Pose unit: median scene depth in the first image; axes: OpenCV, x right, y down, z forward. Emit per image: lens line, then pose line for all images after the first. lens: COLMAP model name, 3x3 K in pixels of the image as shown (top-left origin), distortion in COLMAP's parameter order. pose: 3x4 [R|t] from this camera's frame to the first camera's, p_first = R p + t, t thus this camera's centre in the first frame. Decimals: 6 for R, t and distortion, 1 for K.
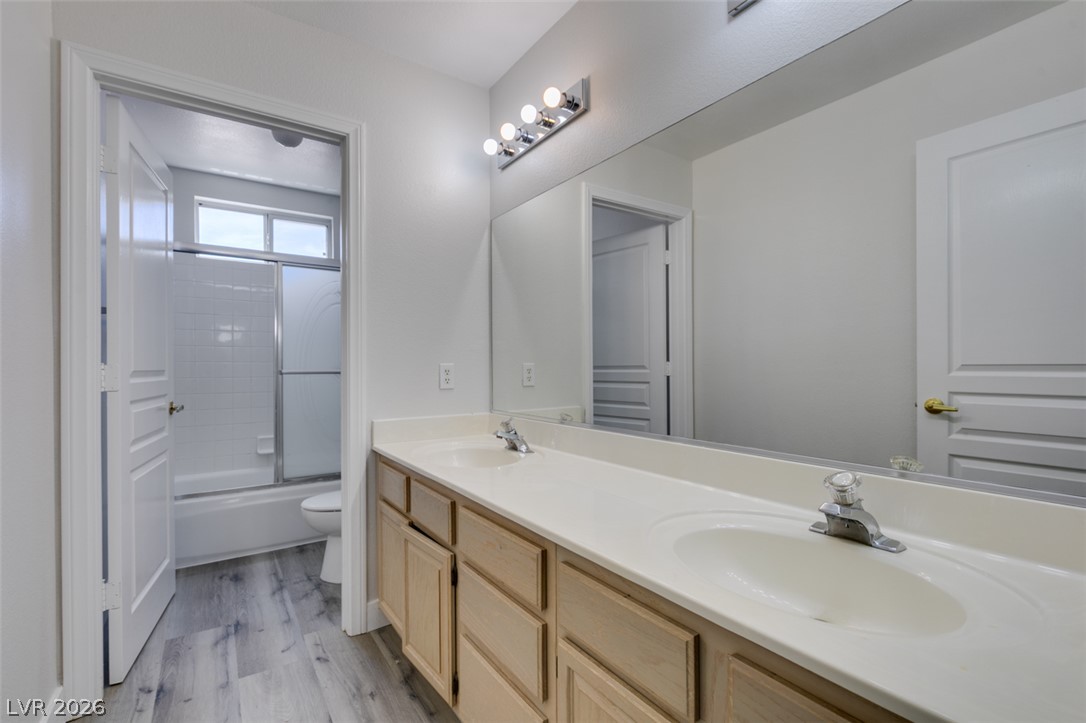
lens RADIAL K [[488.8, 0, 542.5], [0, 488.8, 366.2], [0, 0, 1]] dist [-0.001671, -0.000934]
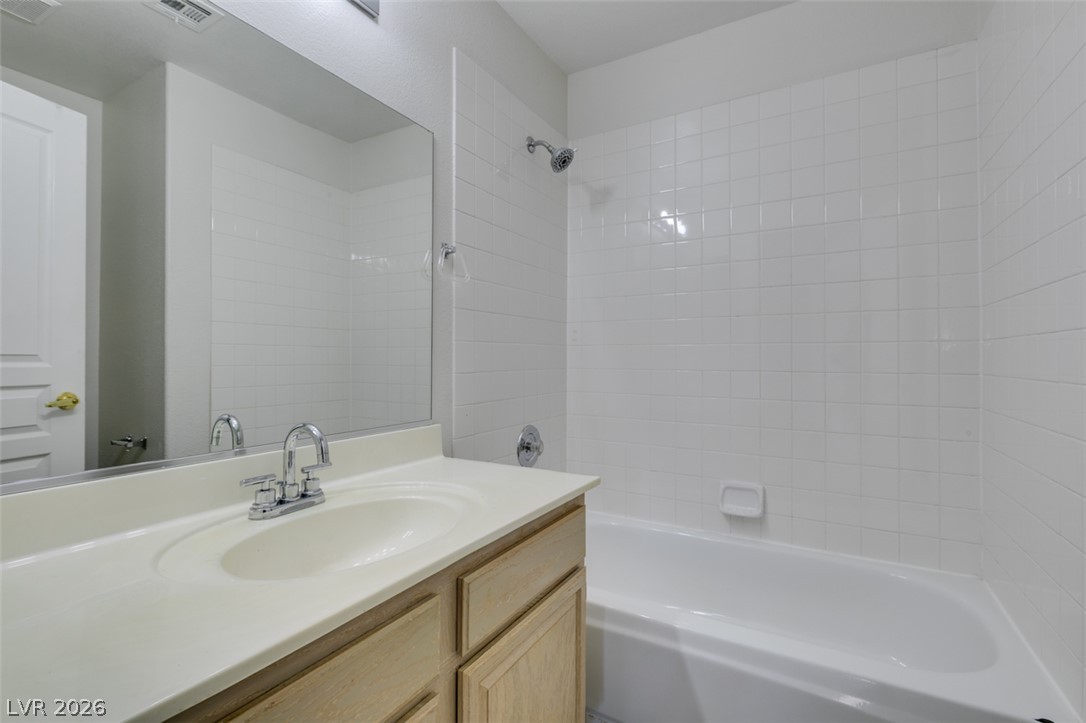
lens RADIAL K [[488.8, 0, 542.5], [0, 488.8, 366.2], [0, 0, 1]] dist [-0.001671, -0.000934]
pose [[-0.448548, -0.010079, 0.893702, -0.574406], [-0.009510, 0.999934, 0.006504, 0.003992], [-0.893708, -0.005582, -0.448614, 0.876823]]
